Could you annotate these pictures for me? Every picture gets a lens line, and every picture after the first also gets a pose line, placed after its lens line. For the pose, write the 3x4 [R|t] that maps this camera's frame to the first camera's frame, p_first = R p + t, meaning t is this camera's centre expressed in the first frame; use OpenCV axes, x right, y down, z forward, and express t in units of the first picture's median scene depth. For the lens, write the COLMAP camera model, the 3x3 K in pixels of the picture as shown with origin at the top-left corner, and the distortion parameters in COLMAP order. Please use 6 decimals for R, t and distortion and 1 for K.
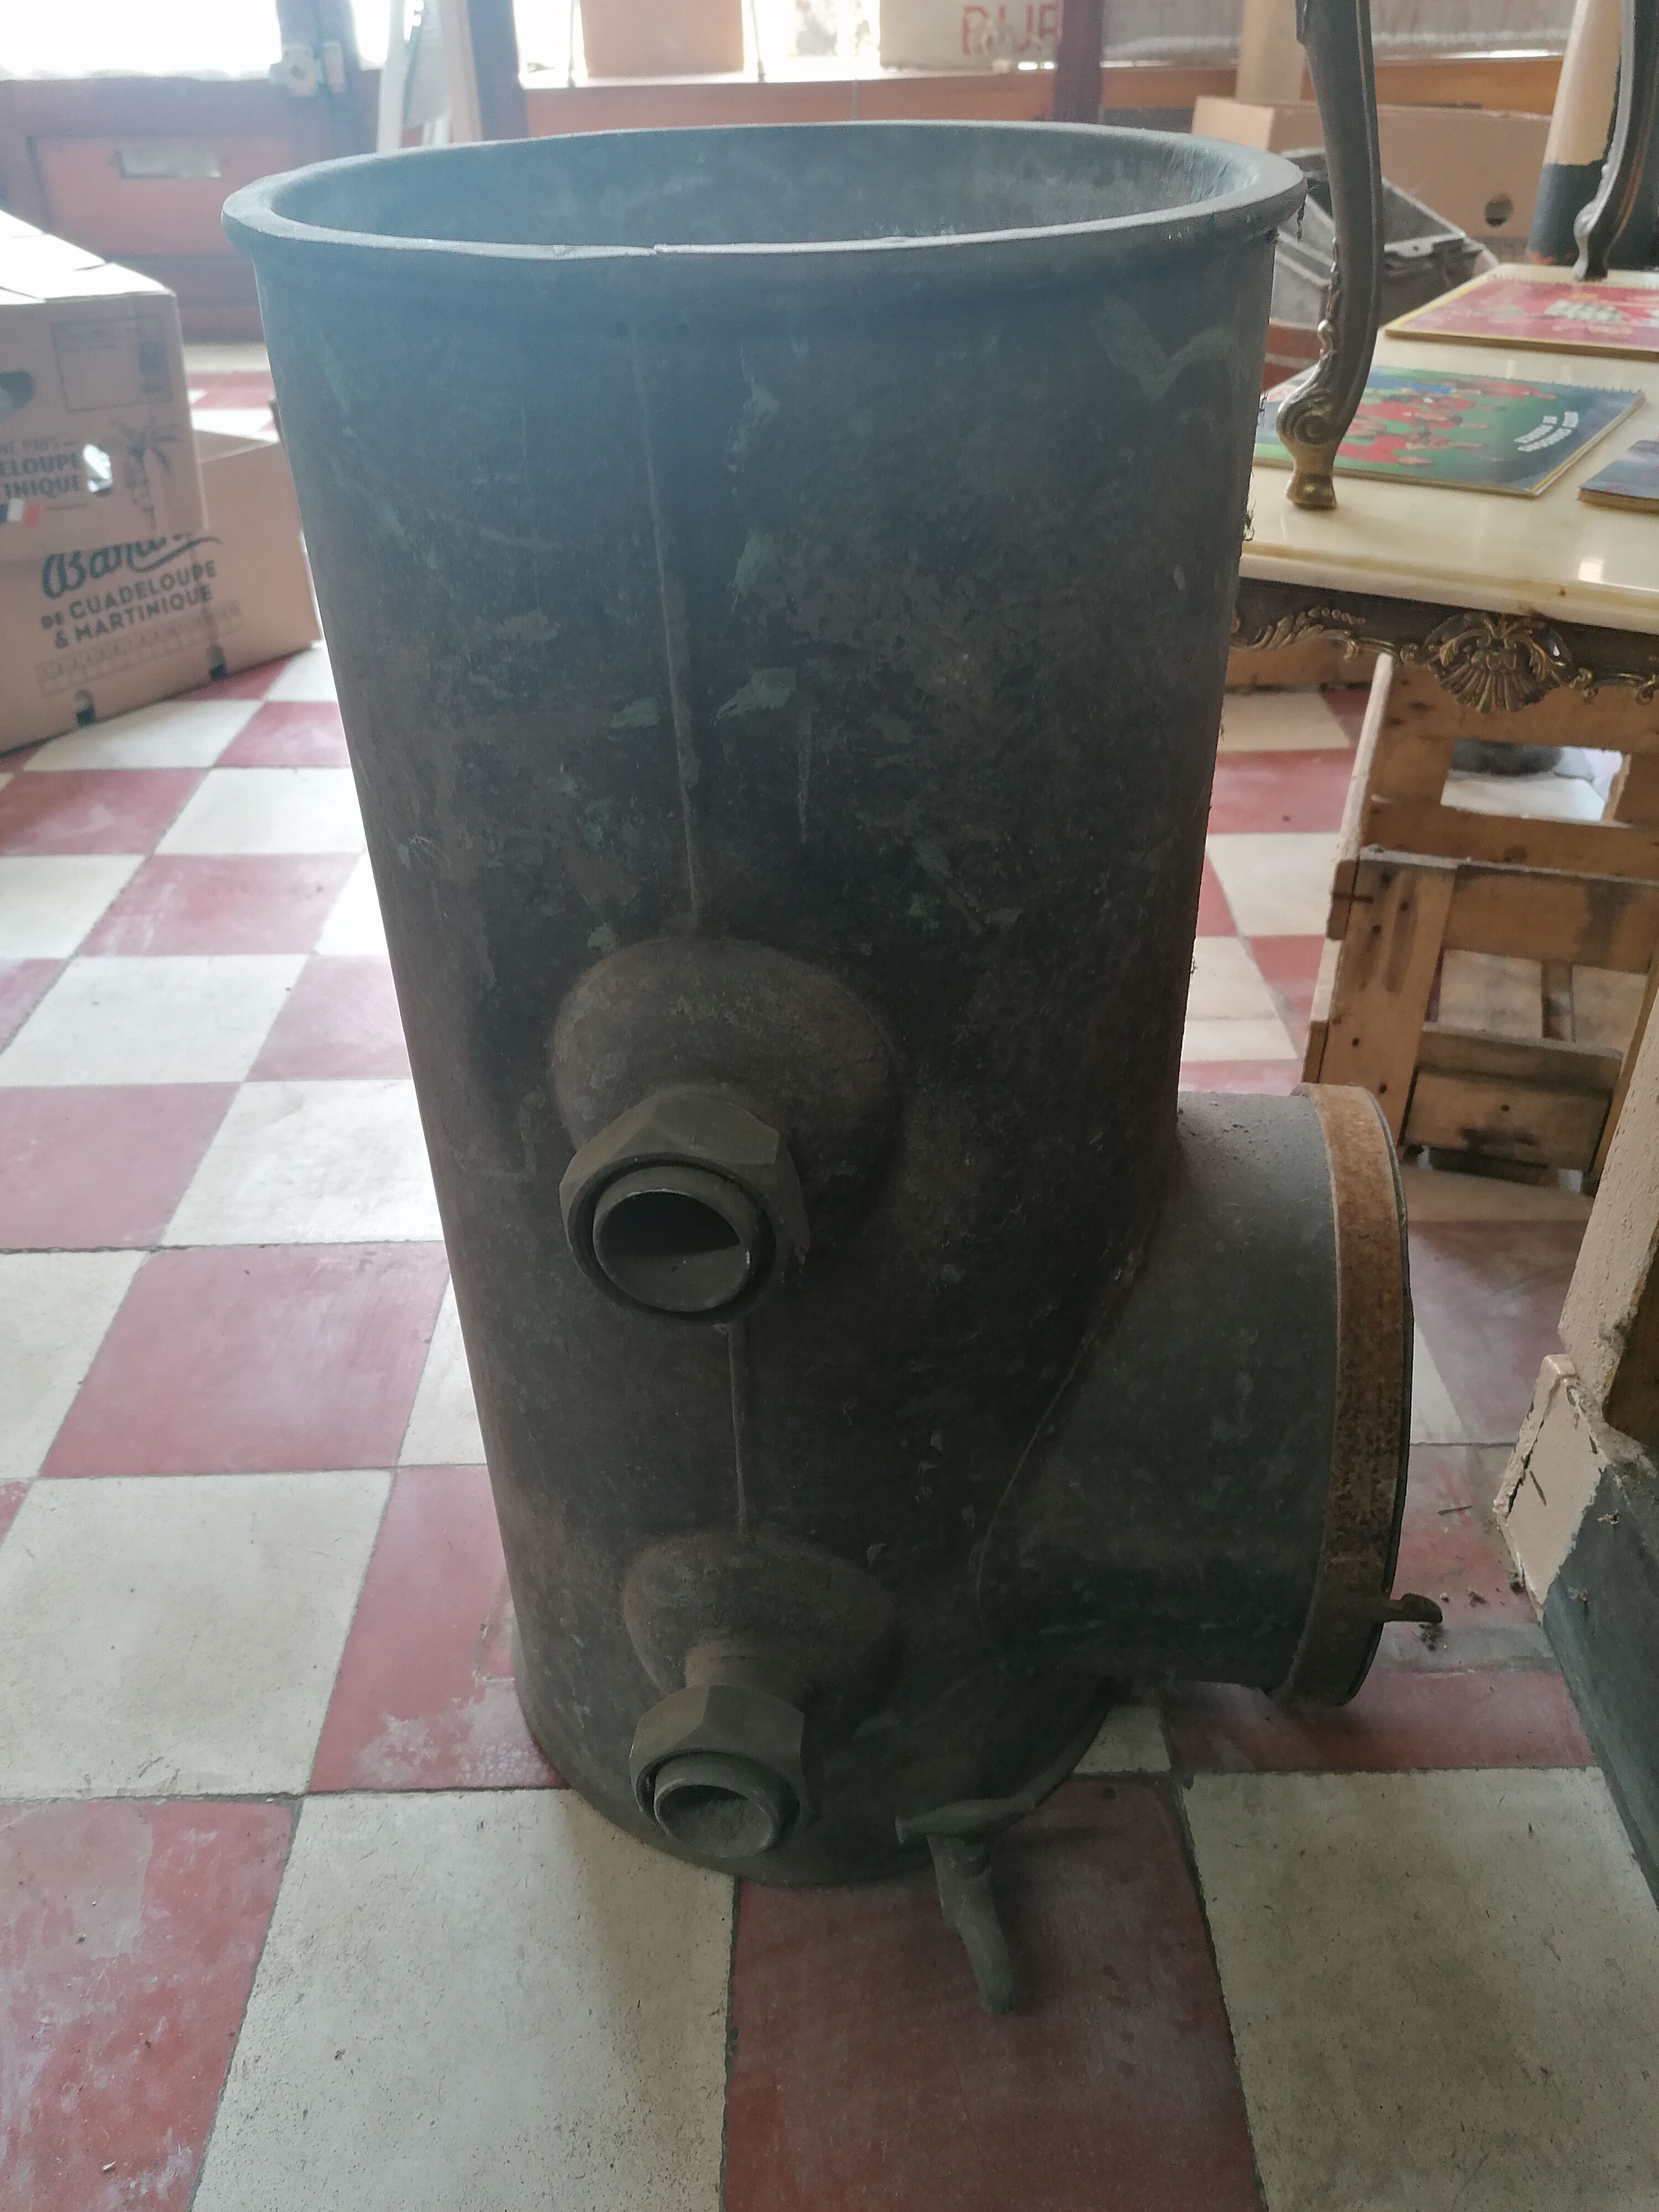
lens RADIAL K [[1689.1, 0, 825.3], [0, 1689.1, 1100.0], [0, 0, 1]] dist [0.054597, -0.068521]
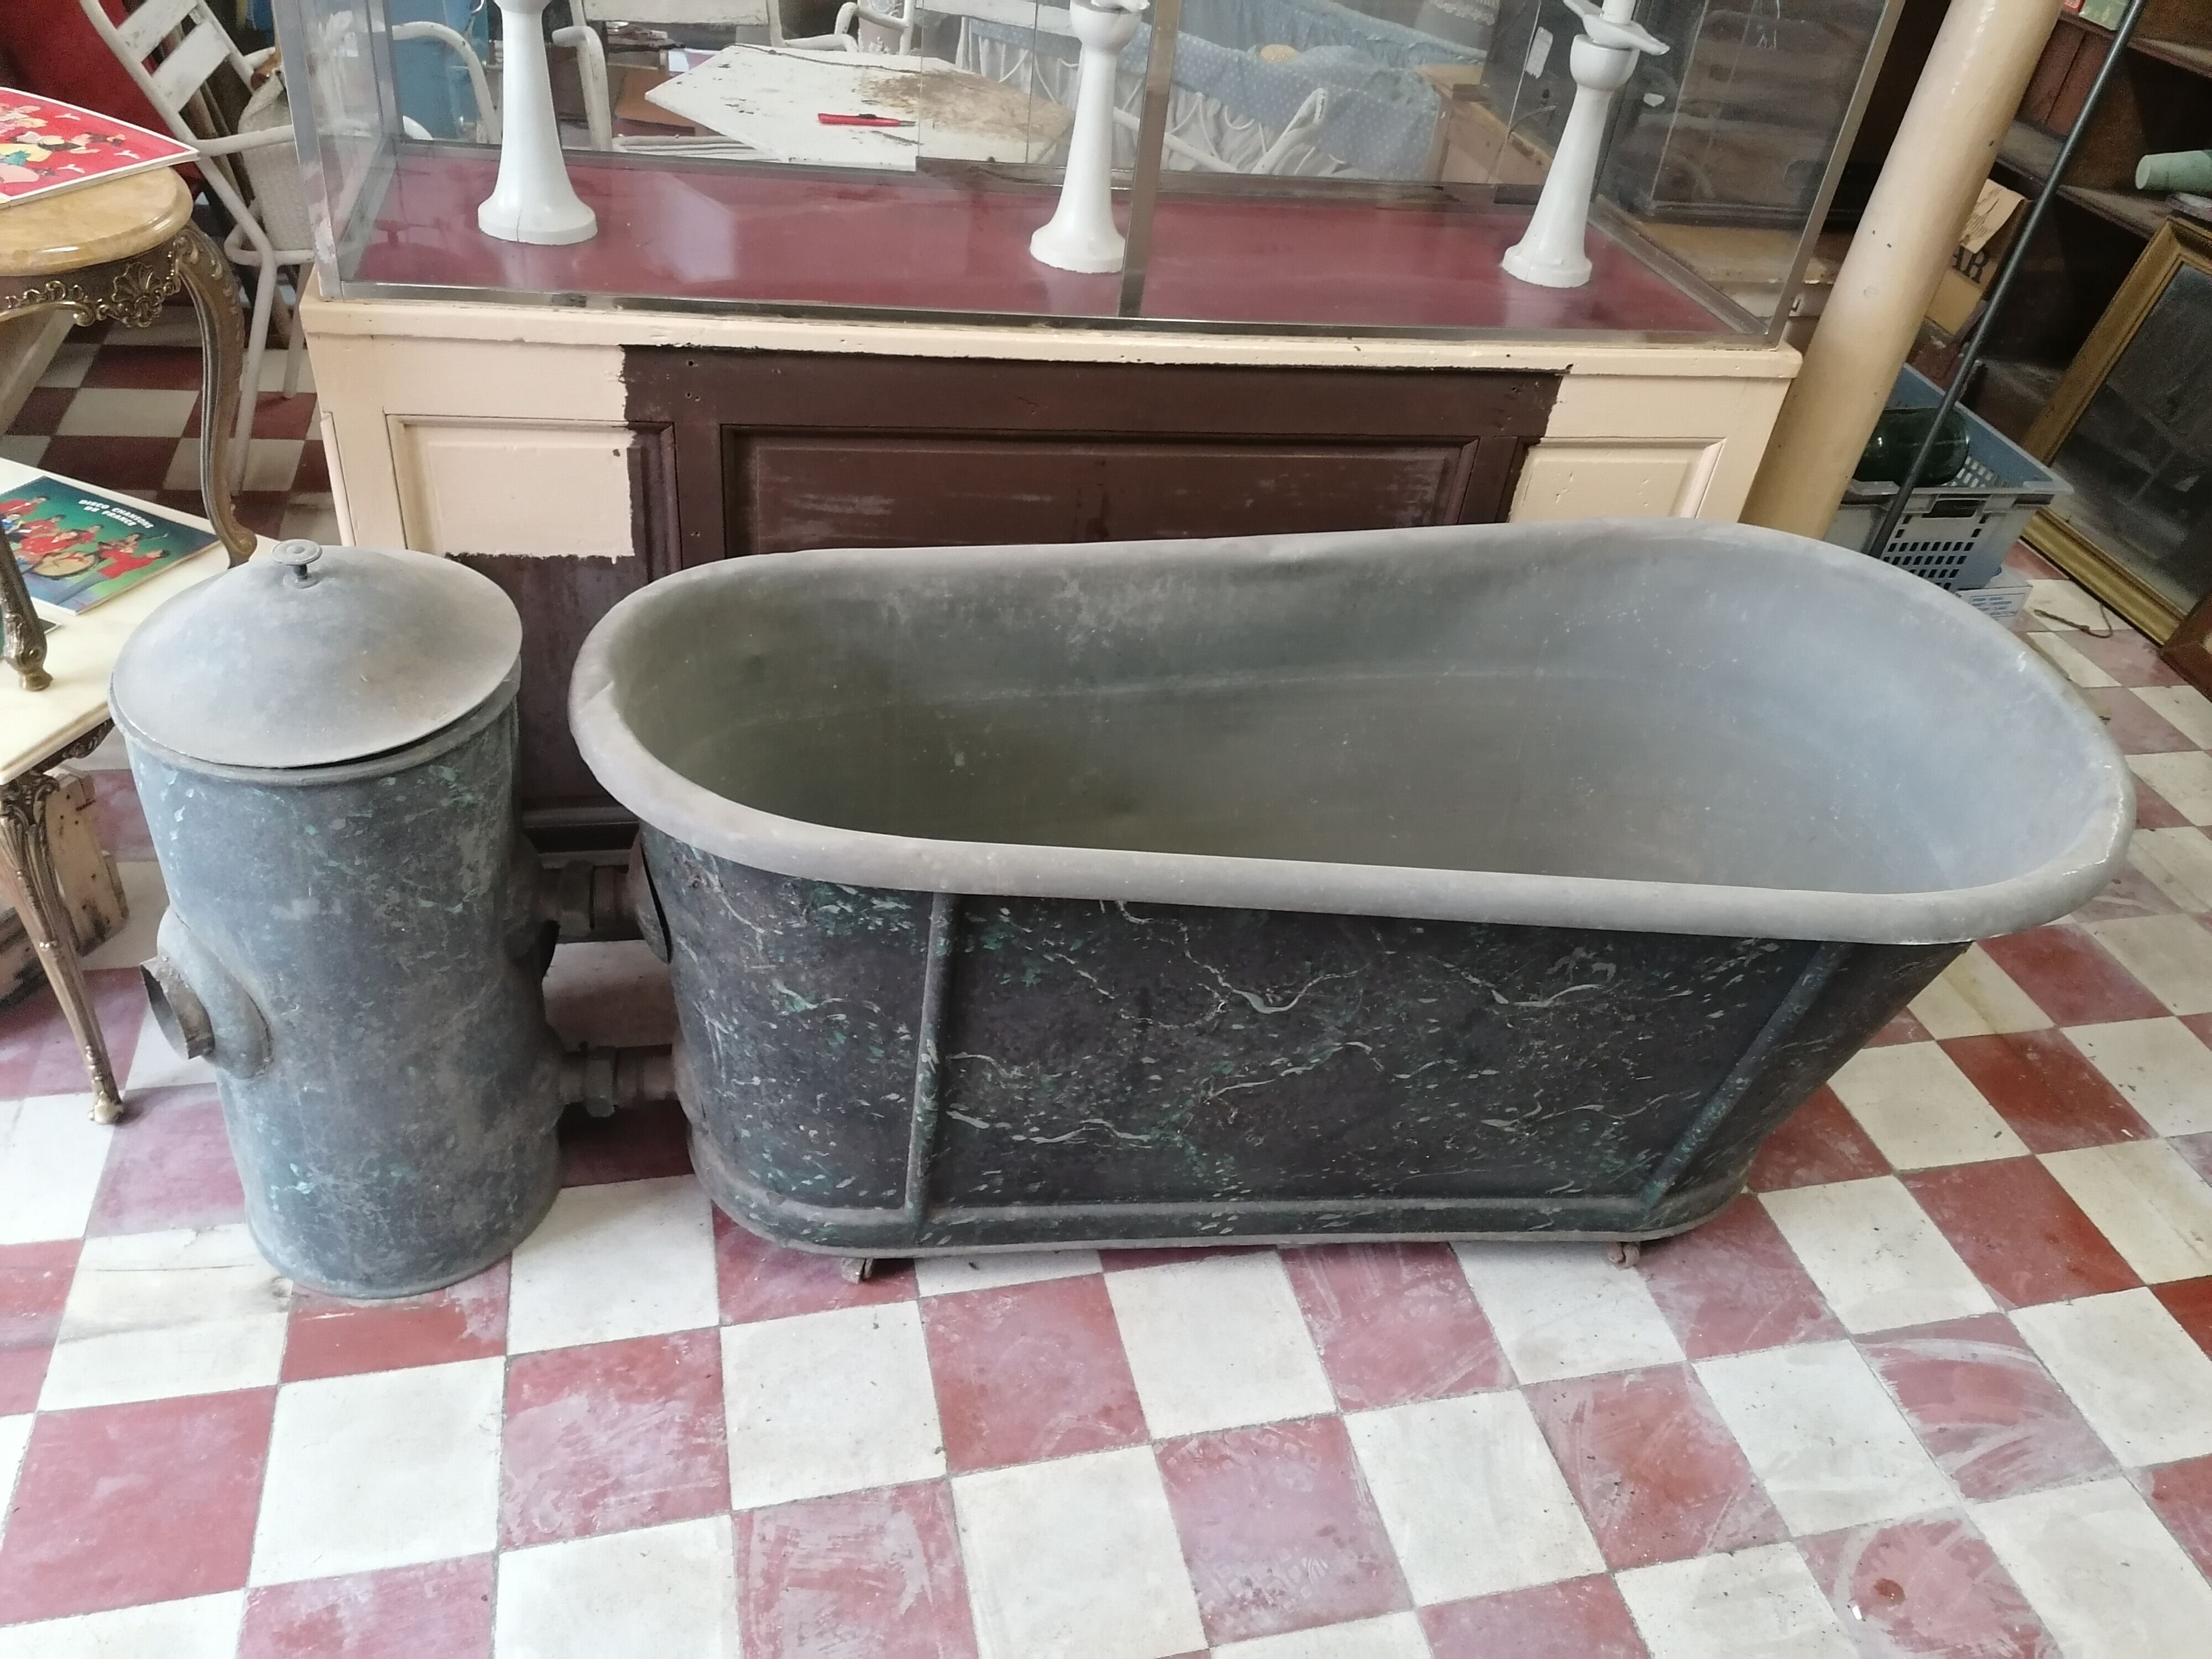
lens RADIAL K [[1644.2, 0, 1102.8], [0, 1644.2, 828.5], [0, 0, 1]] dist [0.112536, -0.140817]
pose [[-0.230008, -0.597177, 0.768425, -1.622870], [0.439564, 0.640714, 0.629499, -0.959054], [-0.868262, 0.482562, 0.115128, -0.189481]]
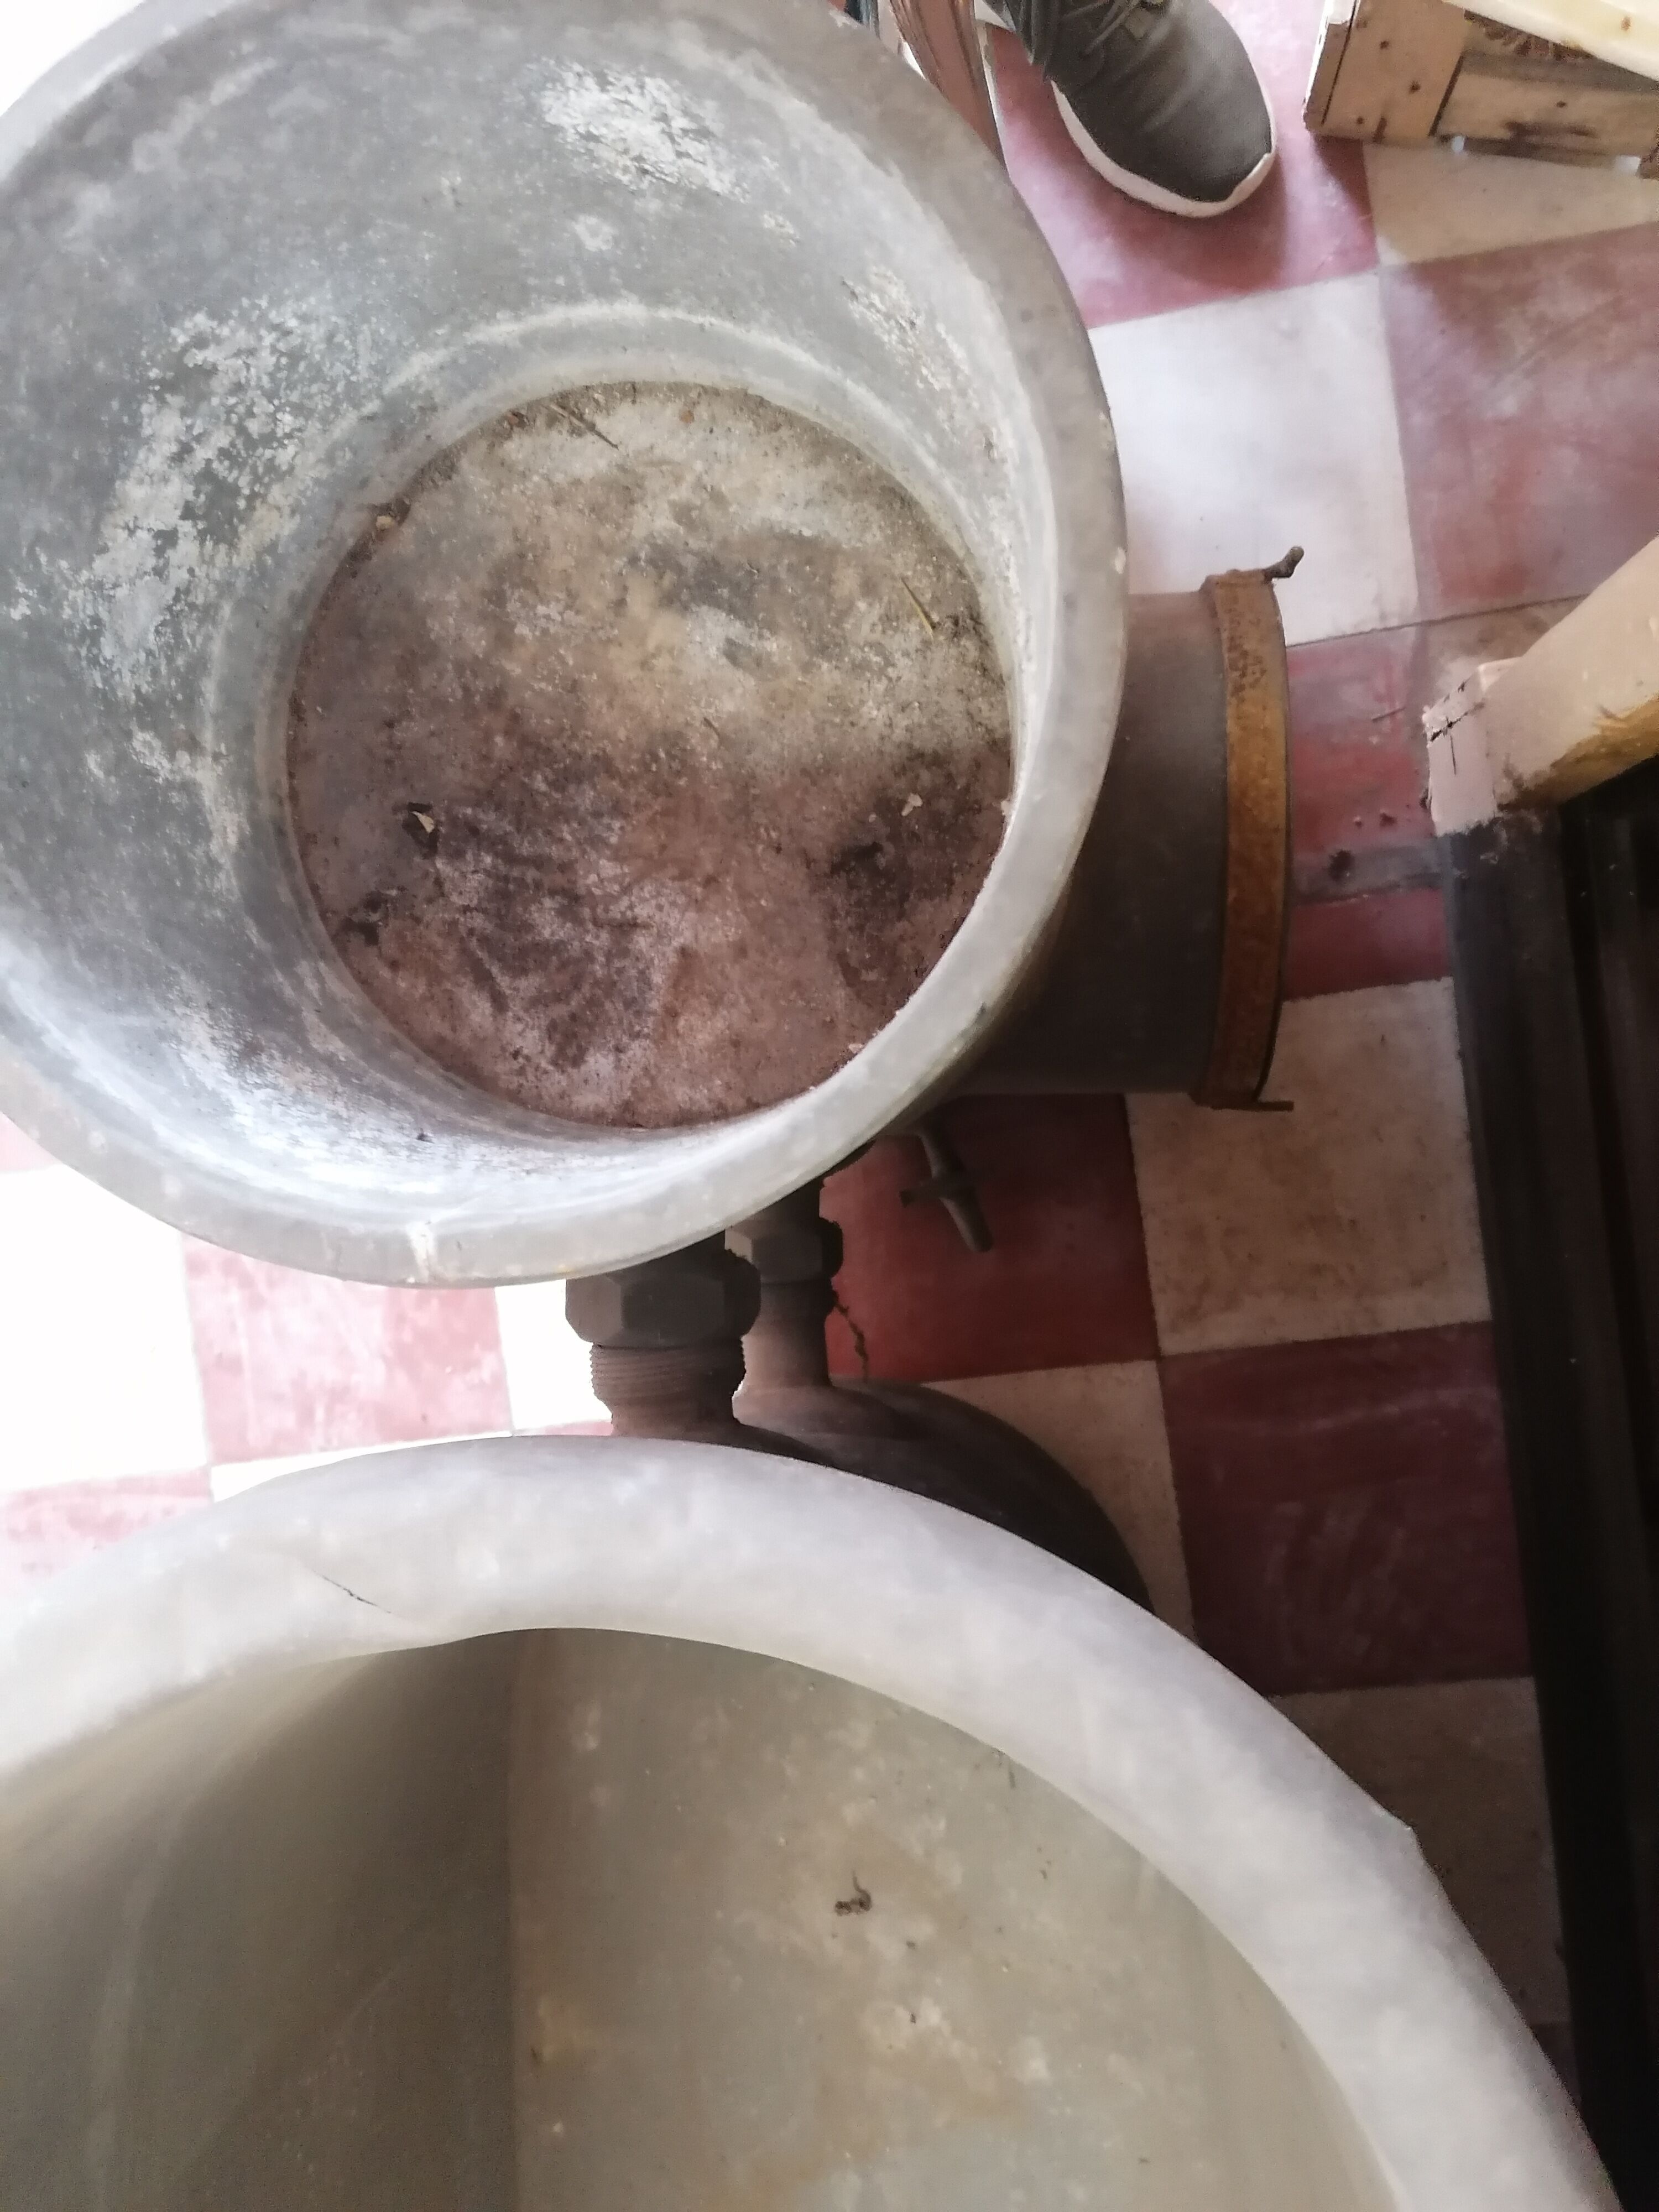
lens RADIAL K [[1656.6, 0, 841.6], [0, 1656.6, 1103.1], [0, 0, 1]] dist [0.108908, -0.142334]
pose [[0.986587, -0.124475, -0.105606, 0.122780], [0.156565, 0.538472, 0.827971, -0.628536], [-0.046196, -0.833399, 0.550738, 0.250792]]
